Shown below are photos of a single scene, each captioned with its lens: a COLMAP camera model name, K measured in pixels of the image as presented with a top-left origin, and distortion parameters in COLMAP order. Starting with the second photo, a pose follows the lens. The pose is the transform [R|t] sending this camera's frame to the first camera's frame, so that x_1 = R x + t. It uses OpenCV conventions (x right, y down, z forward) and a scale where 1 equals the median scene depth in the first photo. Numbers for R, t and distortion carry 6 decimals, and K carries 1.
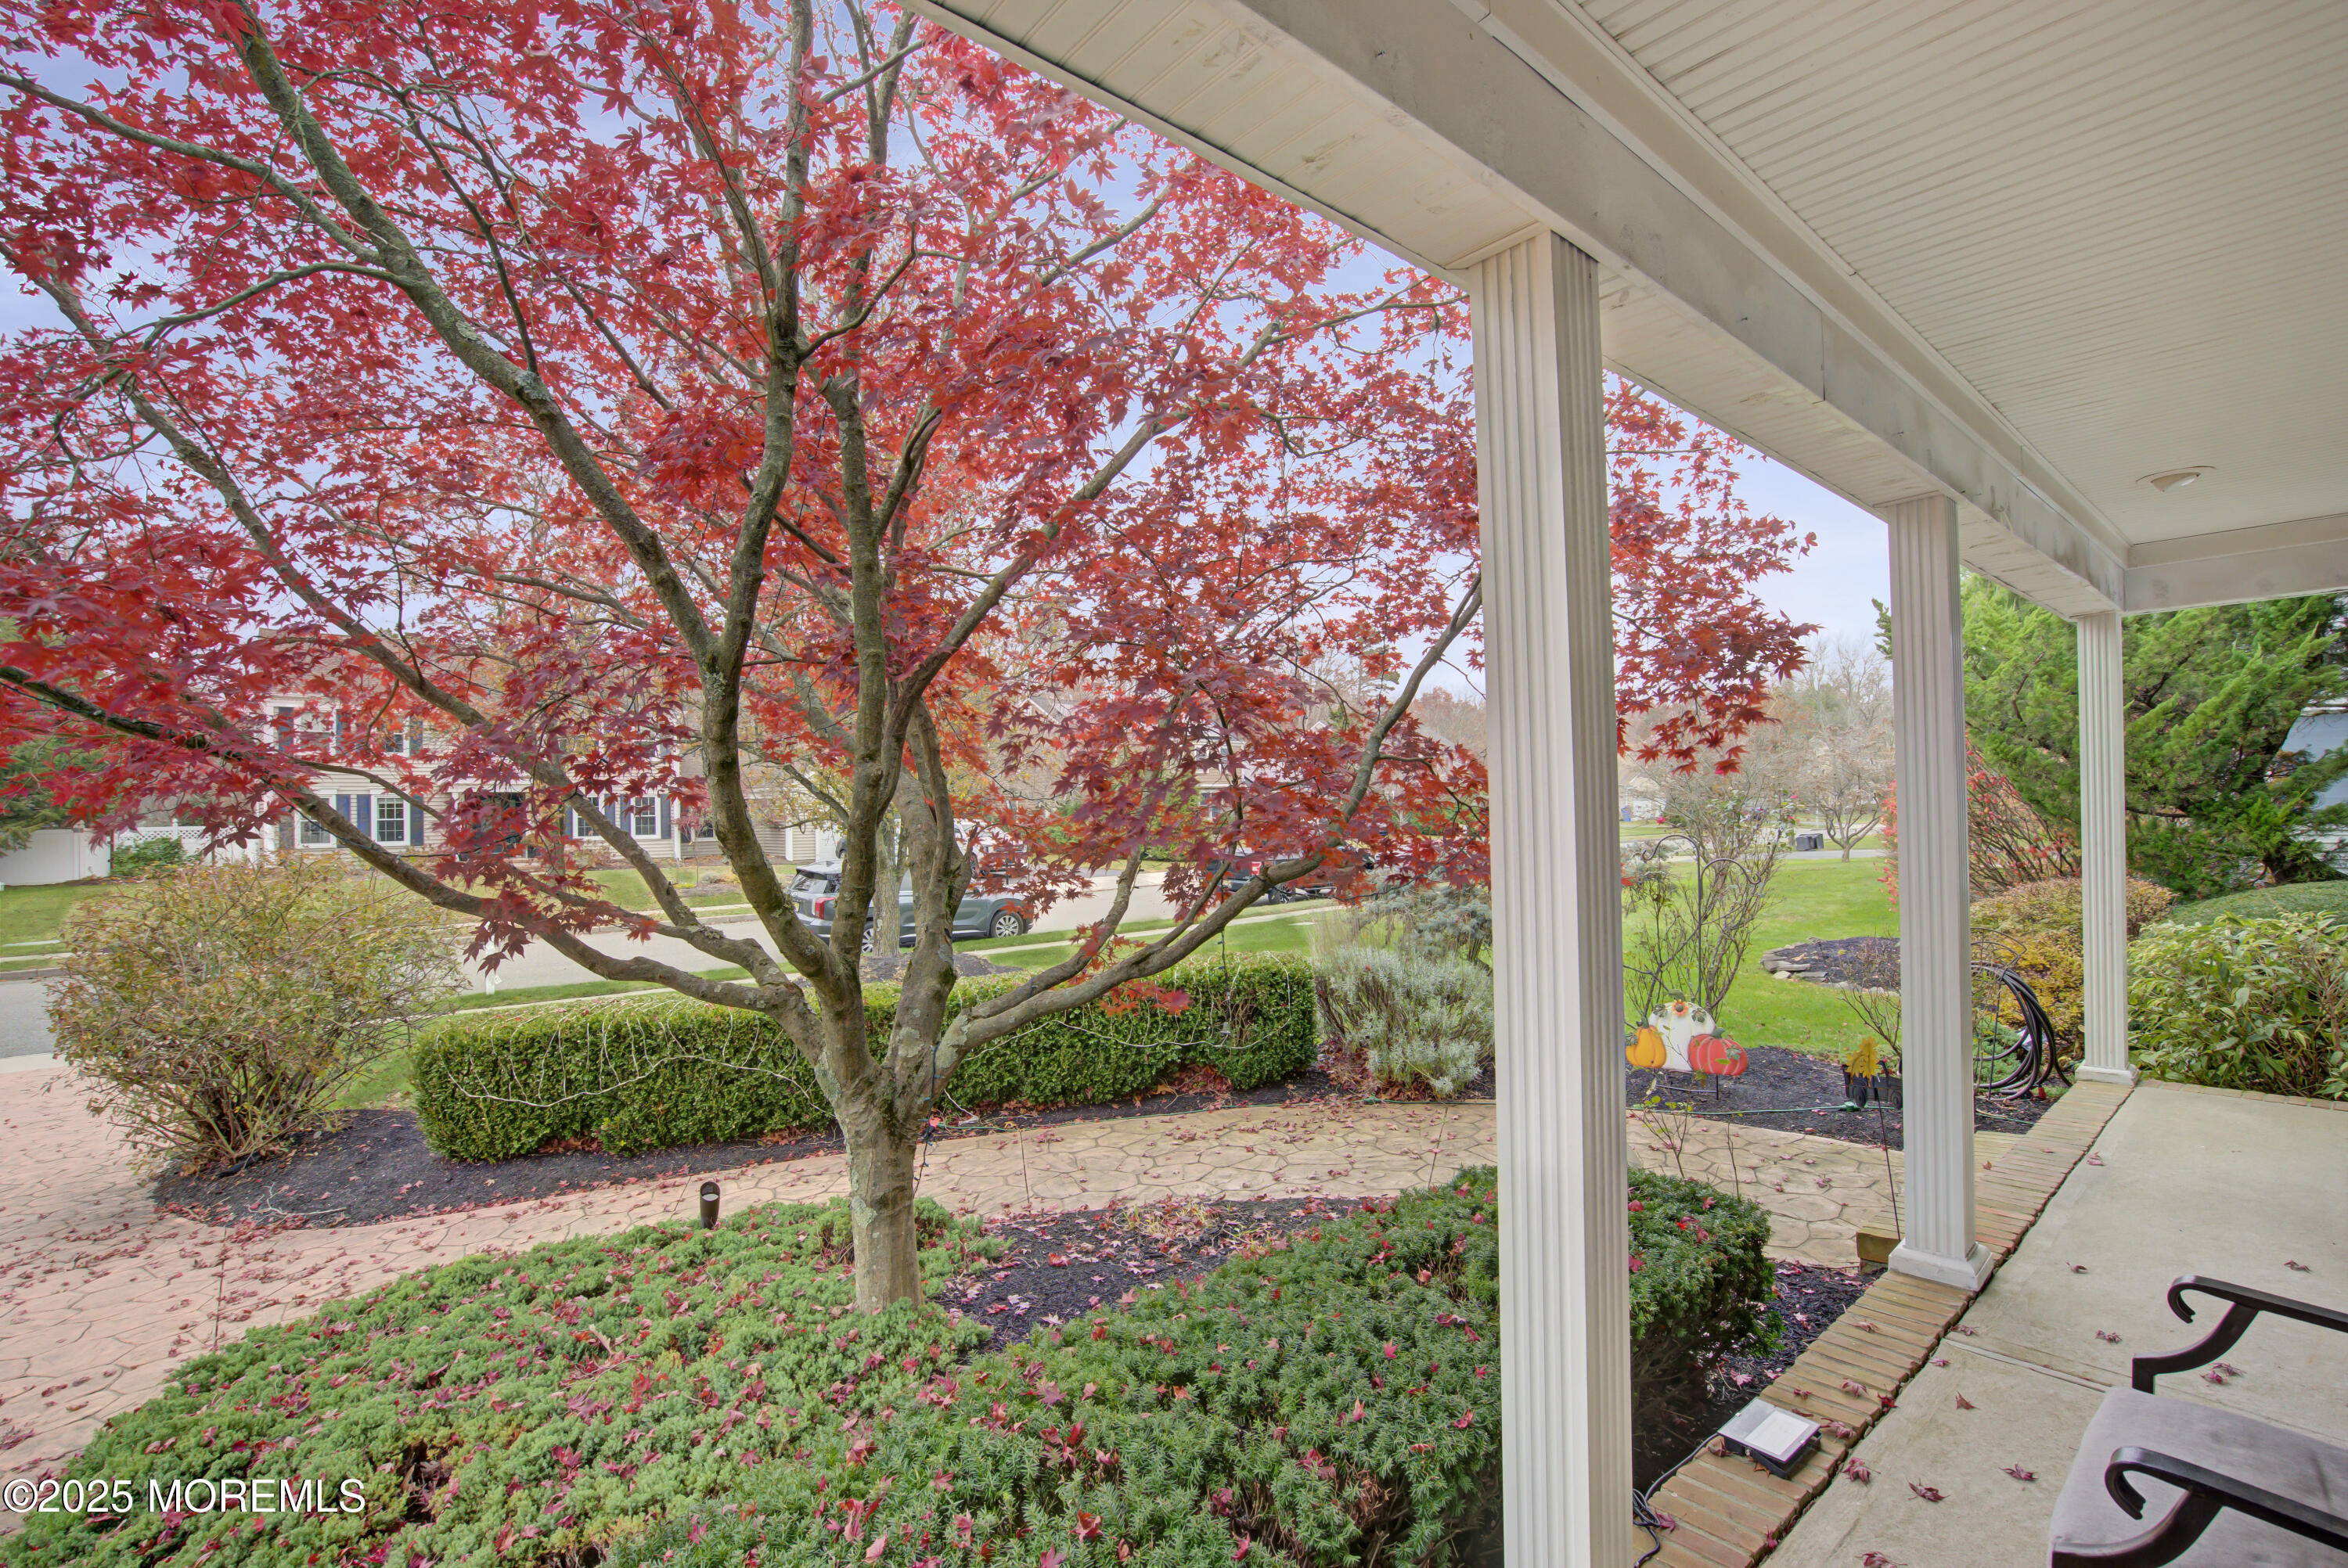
lens RADIAL K [[1080.0, 0, 1172.7], [0, 1080.0, 791.9], [0, 0, 1]] dist [-0.060205, 0.024638]
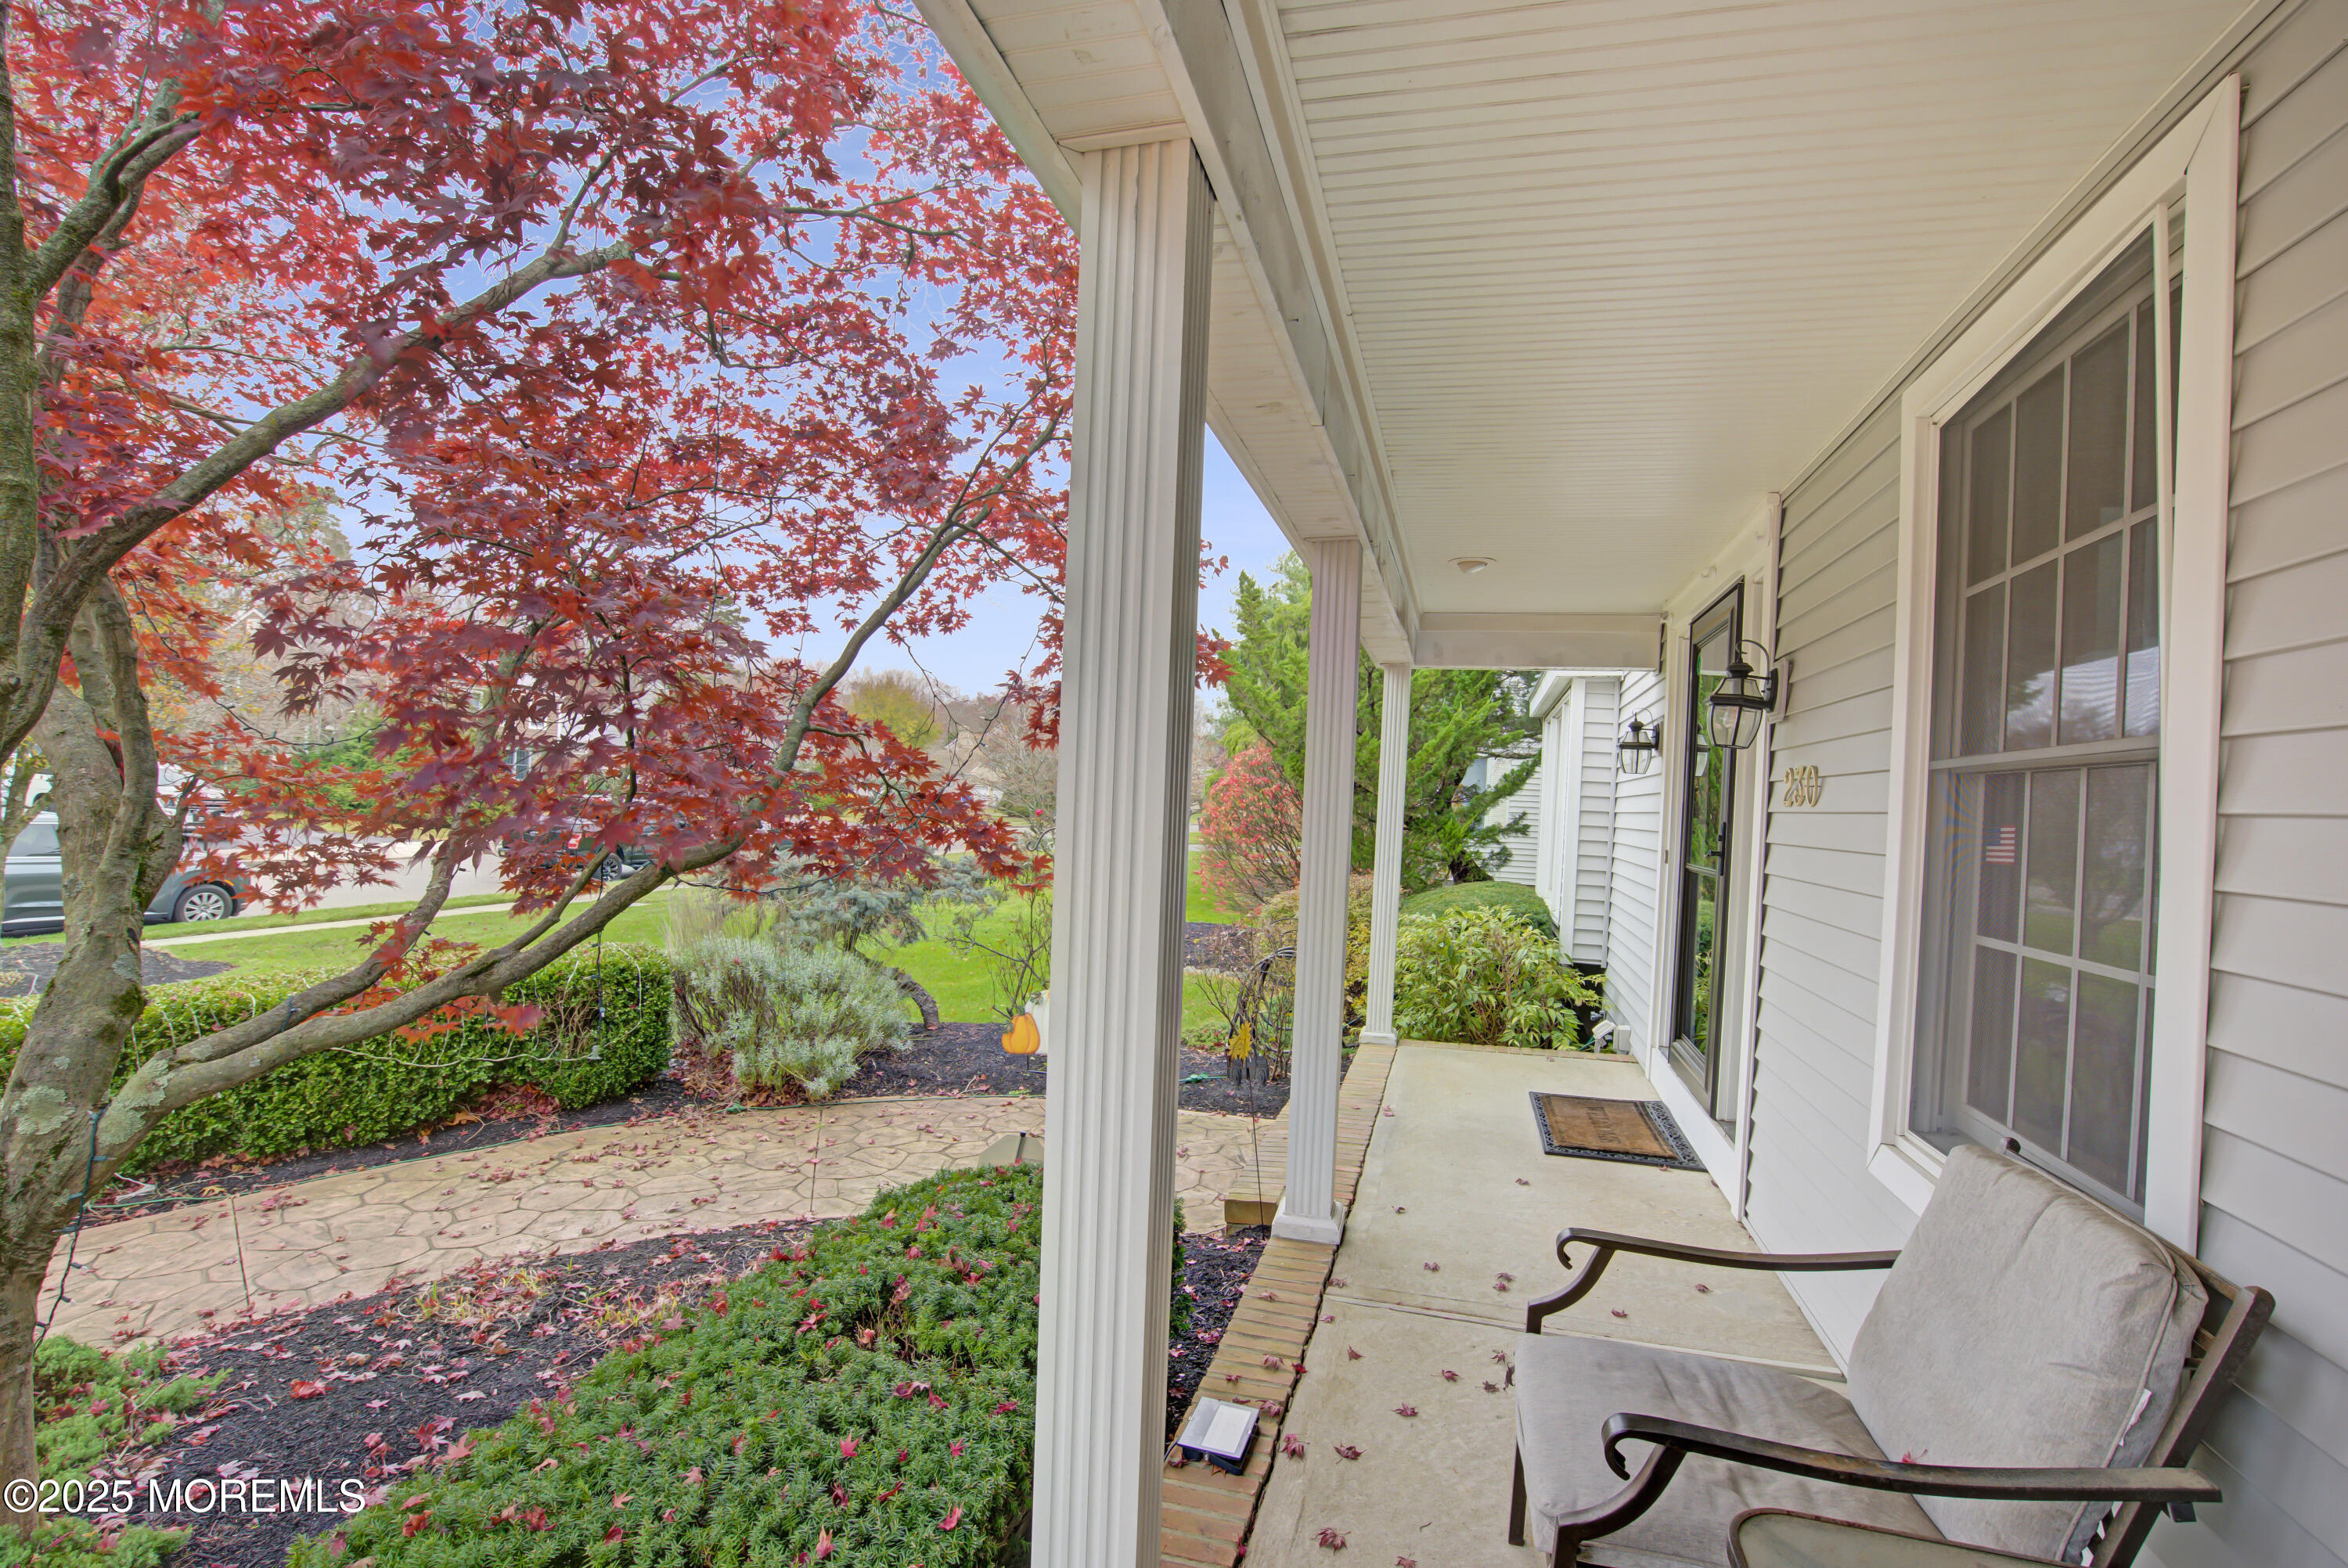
lens RADIAL K [[1080.0, 0, 1172.7], [0, 1080.0, 791.9], [0, 0, 1]] dist [-0.060205, 0.024638]
pose [[0.826250, 0.058111, 0.560298, -0.035460], [-0.068425, 0.997653, -0.002567, 0.000892], [-0.559132, -0.036218, 0.828287, 0.091723]]
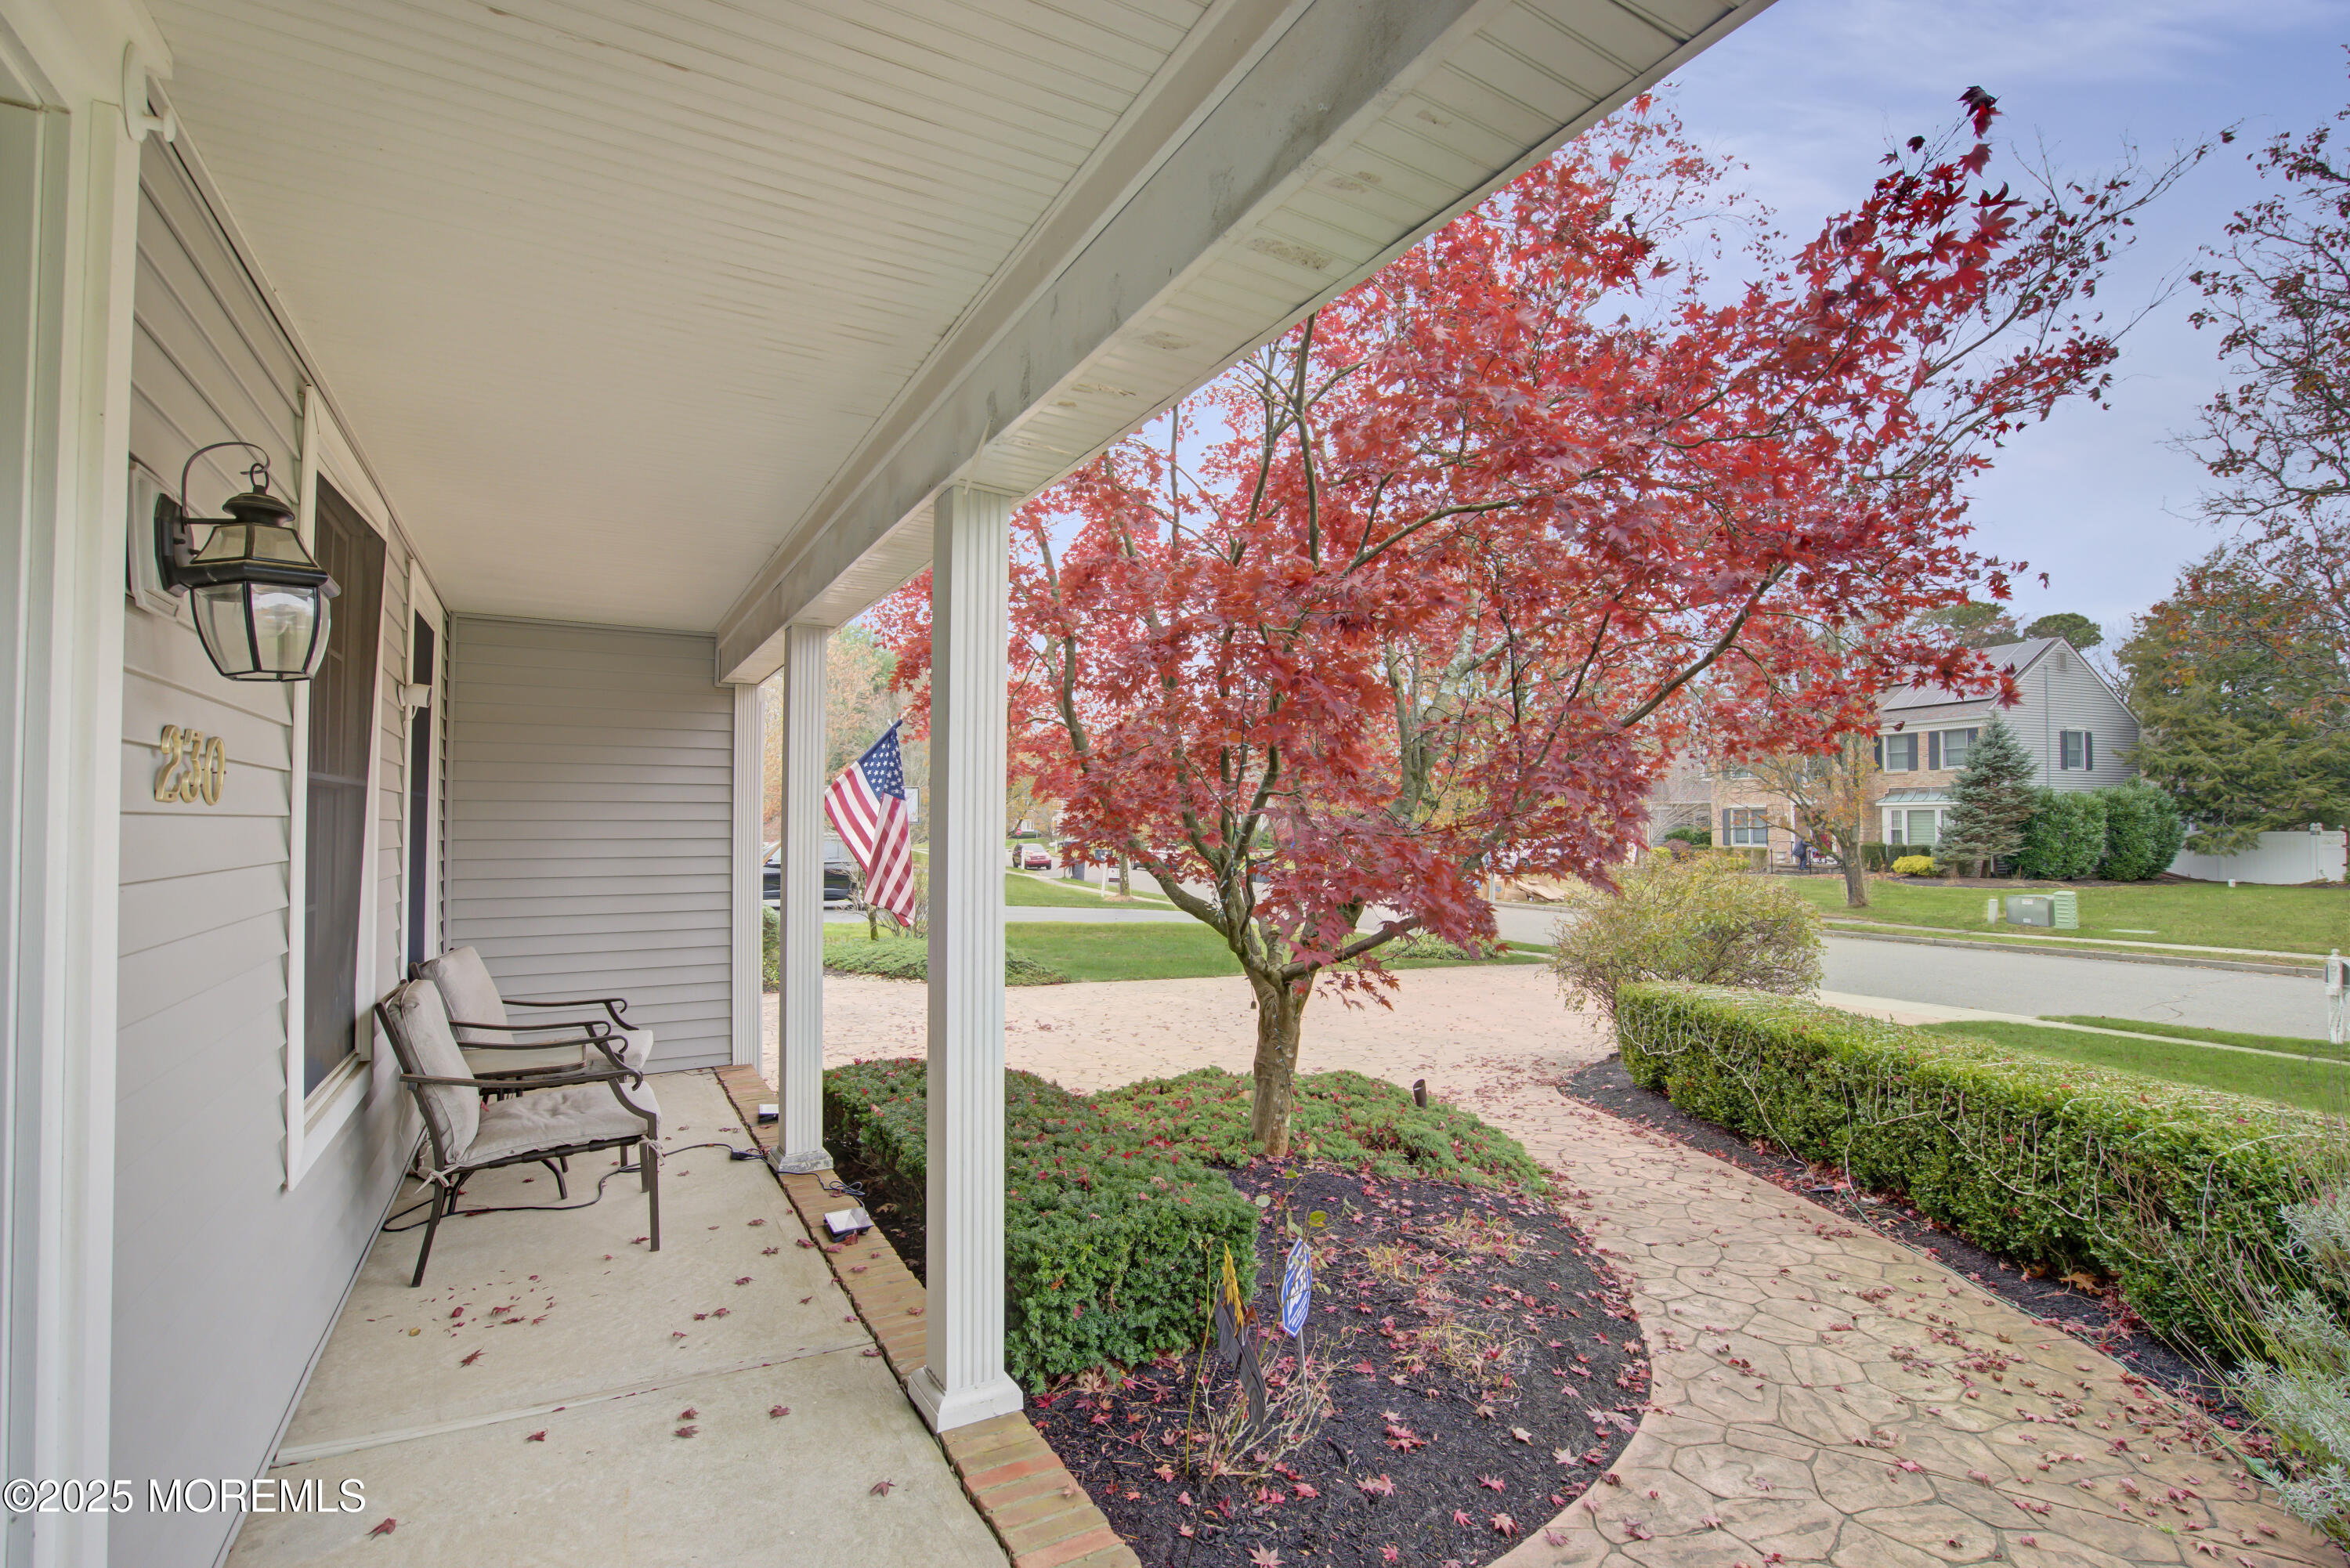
lens RADIAL K [[1081.0, 0, 1173.7], [0, 1081.0, 791.9], [0, 0, 1]] dist [-0.060205, 0.024638]
pose [[-0.188015, -0.012425, -0.982087, 0.955167], [0.014471, 0.999776, -0.015419, -0.010686], [0.982059, -0.017111, -0.187794, 0.824910]]
